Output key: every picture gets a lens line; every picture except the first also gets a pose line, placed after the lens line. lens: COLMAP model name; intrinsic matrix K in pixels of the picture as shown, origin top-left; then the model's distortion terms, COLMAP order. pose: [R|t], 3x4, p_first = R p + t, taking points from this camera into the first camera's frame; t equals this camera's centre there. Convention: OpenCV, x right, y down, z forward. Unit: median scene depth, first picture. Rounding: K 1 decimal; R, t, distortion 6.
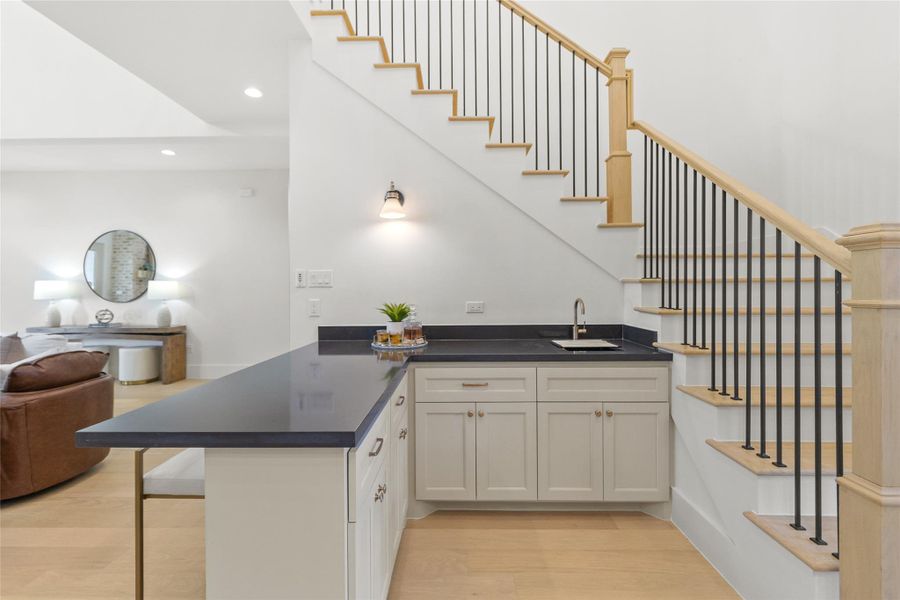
lens RADIAL K [[413.0, 0, 447.2], [0, 413.0, 292.7], [0, 0, 1]] dist [0.002191, 0.000985]
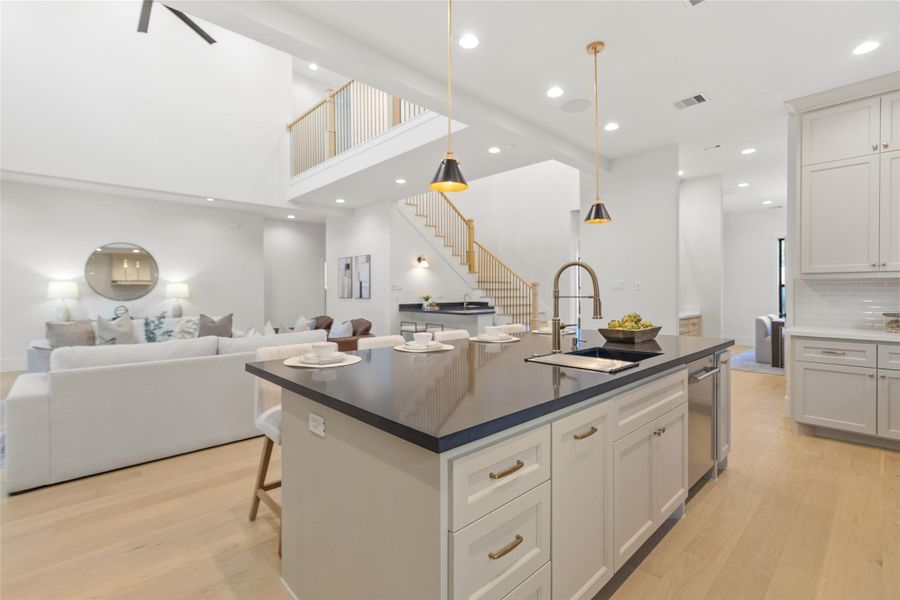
lens RADIAL K [[413.0, 0, 447.2], [0, 413.0, 292.7], [0, 0, 1]] dist [0.002191, 0.000985]
pose [[0.715311, -0.001616, 0.698805, -2.084588], [0.003198, 0.999994, -0.000960, 0.007673], [-0.698799, 0.002921, 0.715312, -1.264802]]
